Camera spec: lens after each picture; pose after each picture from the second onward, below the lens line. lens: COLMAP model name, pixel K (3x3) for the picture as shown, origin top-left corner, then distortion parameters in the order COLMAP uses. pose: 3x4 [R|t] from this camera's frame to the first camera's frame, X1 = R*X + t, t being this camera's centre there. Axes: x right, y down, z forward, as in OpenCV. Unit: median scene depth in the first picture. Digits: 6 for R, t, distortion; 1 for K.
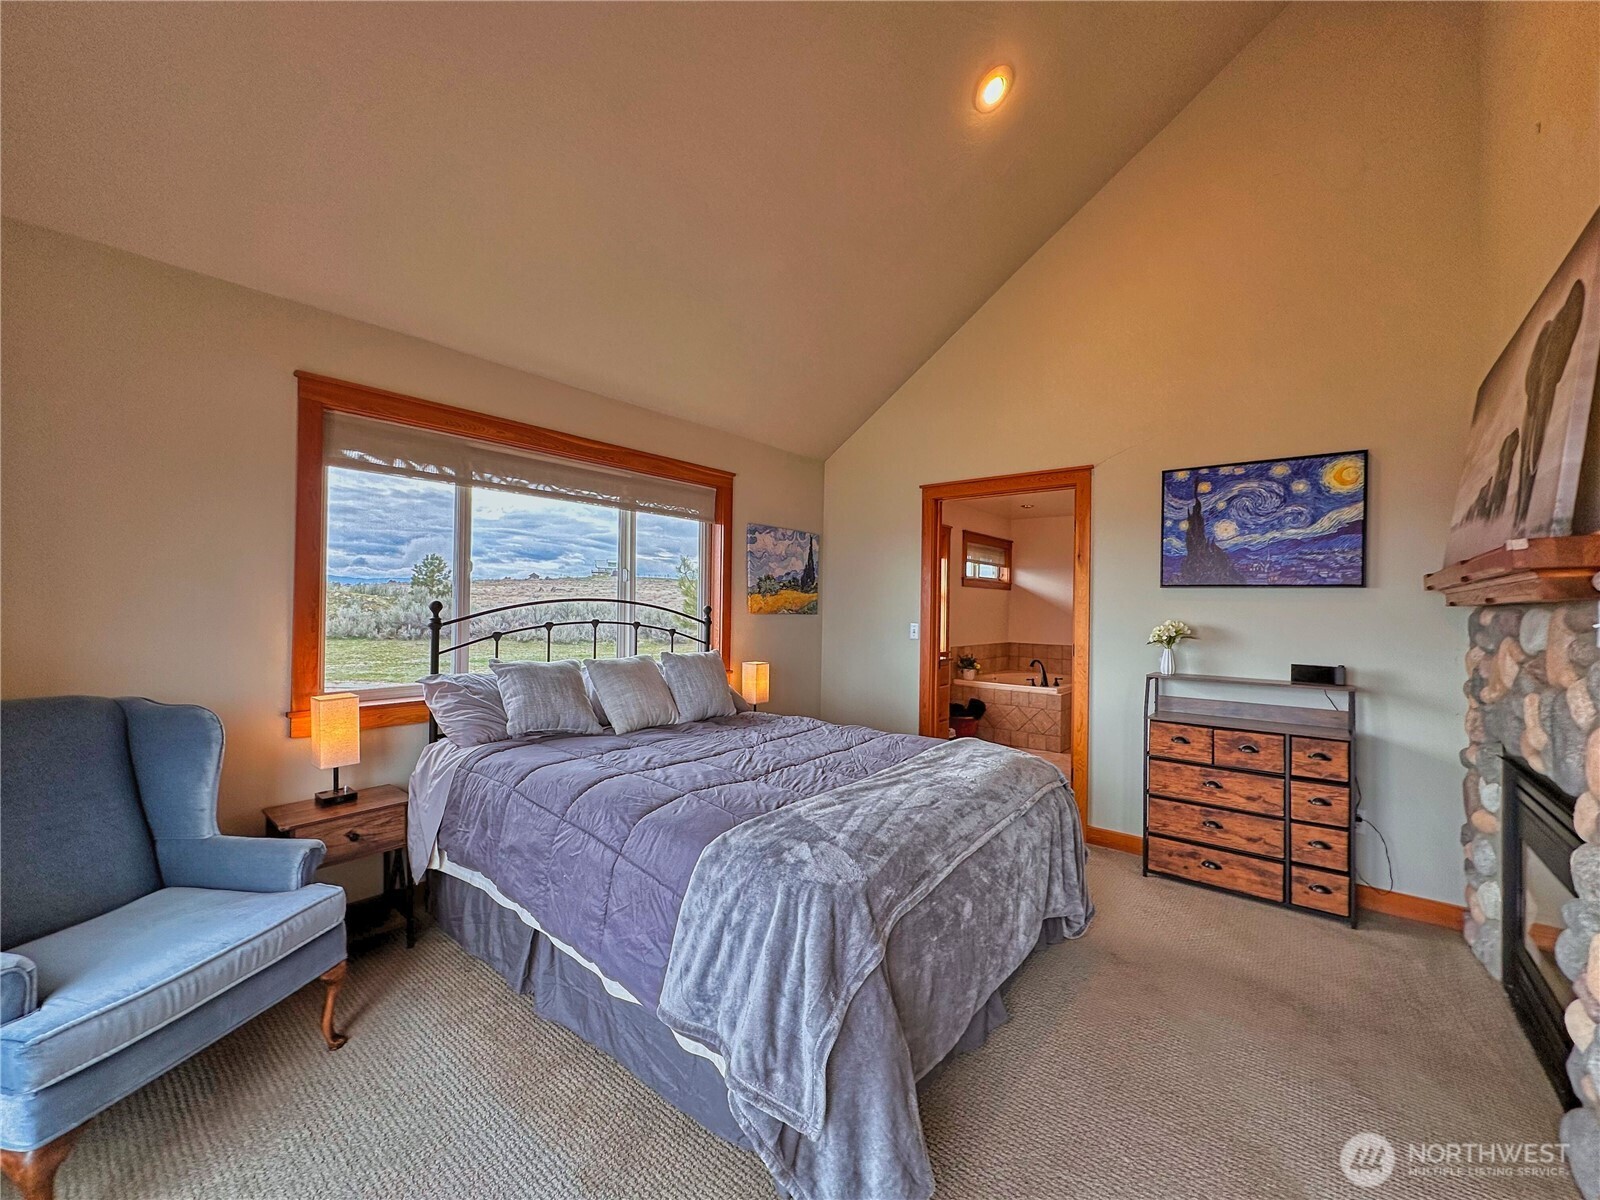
lens RADIAL K [[633.5, 0, 789.5], [0, 633.5, 600.4], [0, 0, 1]] dist [-0.001218, 0.000151]
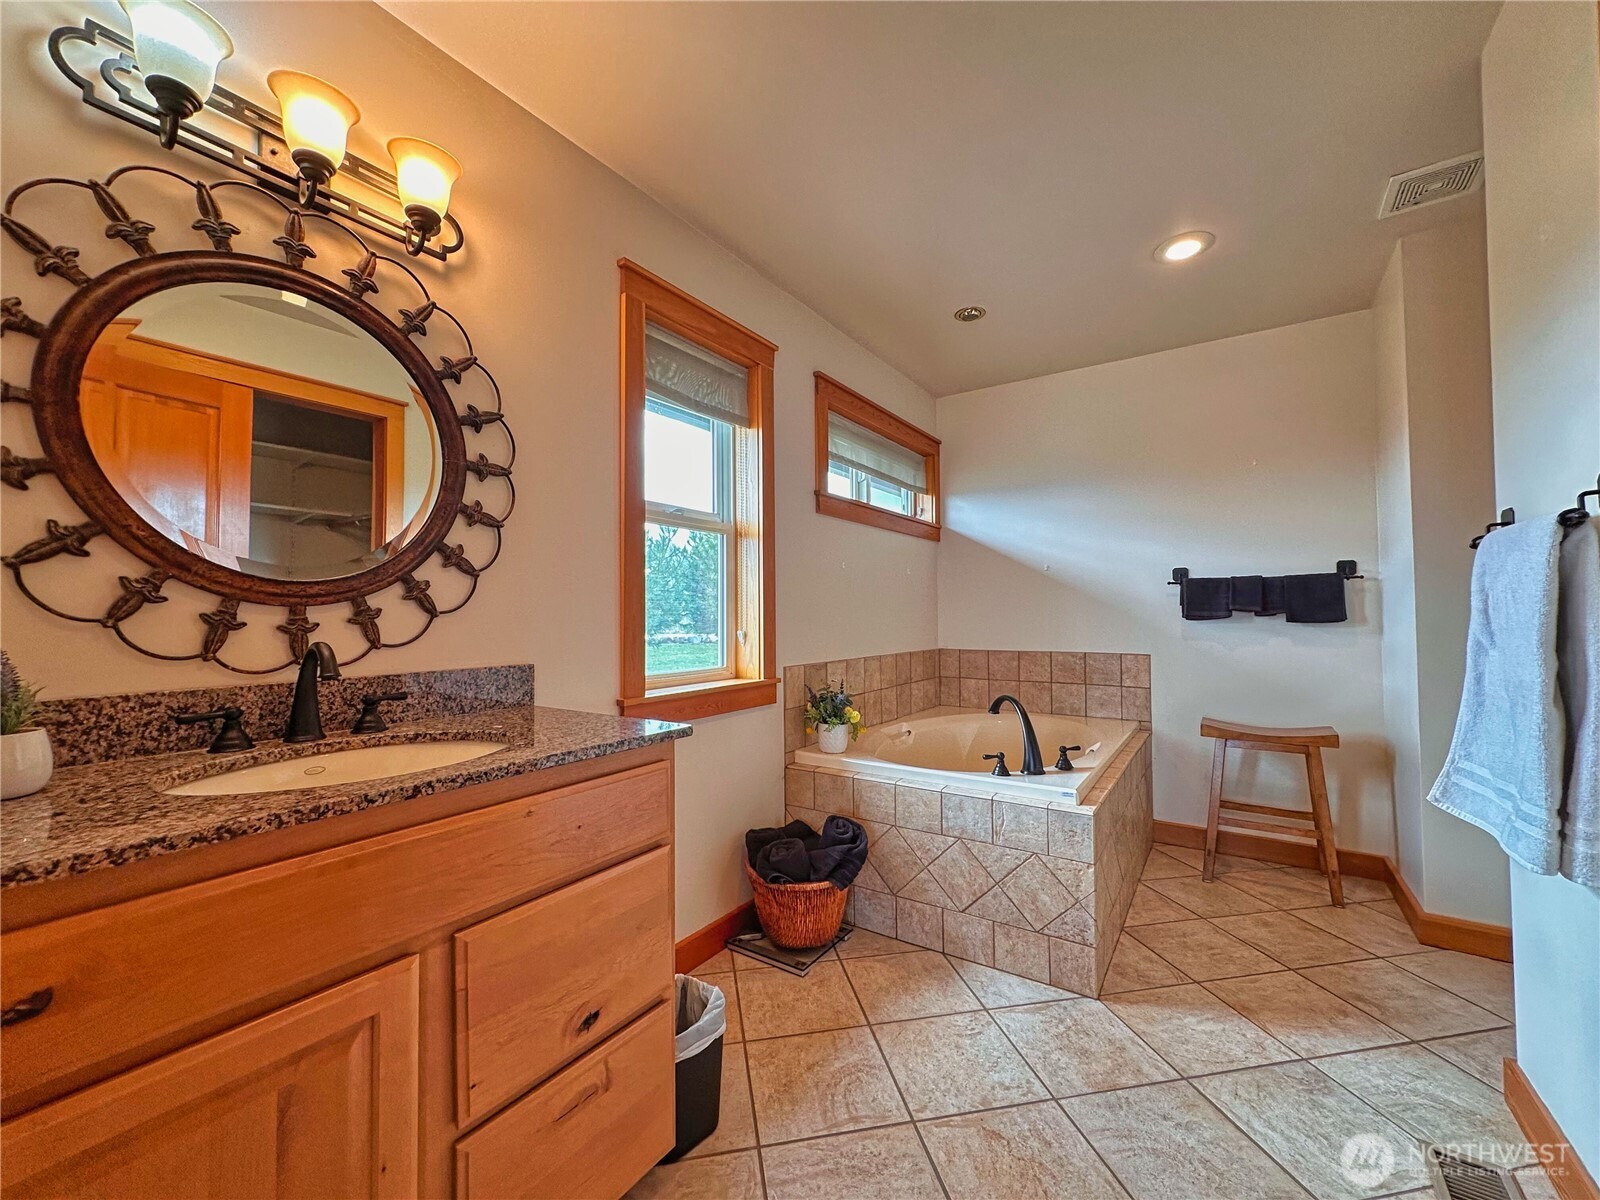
lens RADIAL K [[633.5, 0, 795.1], [0, 633.5, 602.6], [0, 0, 1]] dist [-0.001218, 0.000151]
pose [[0.995022, -0.026348, 0.096110, 0.223840], [0.027569, 0.999555, -0.011397, 0.039198], [-0.095767, 0.013990, 0.995305, 0.616962]]
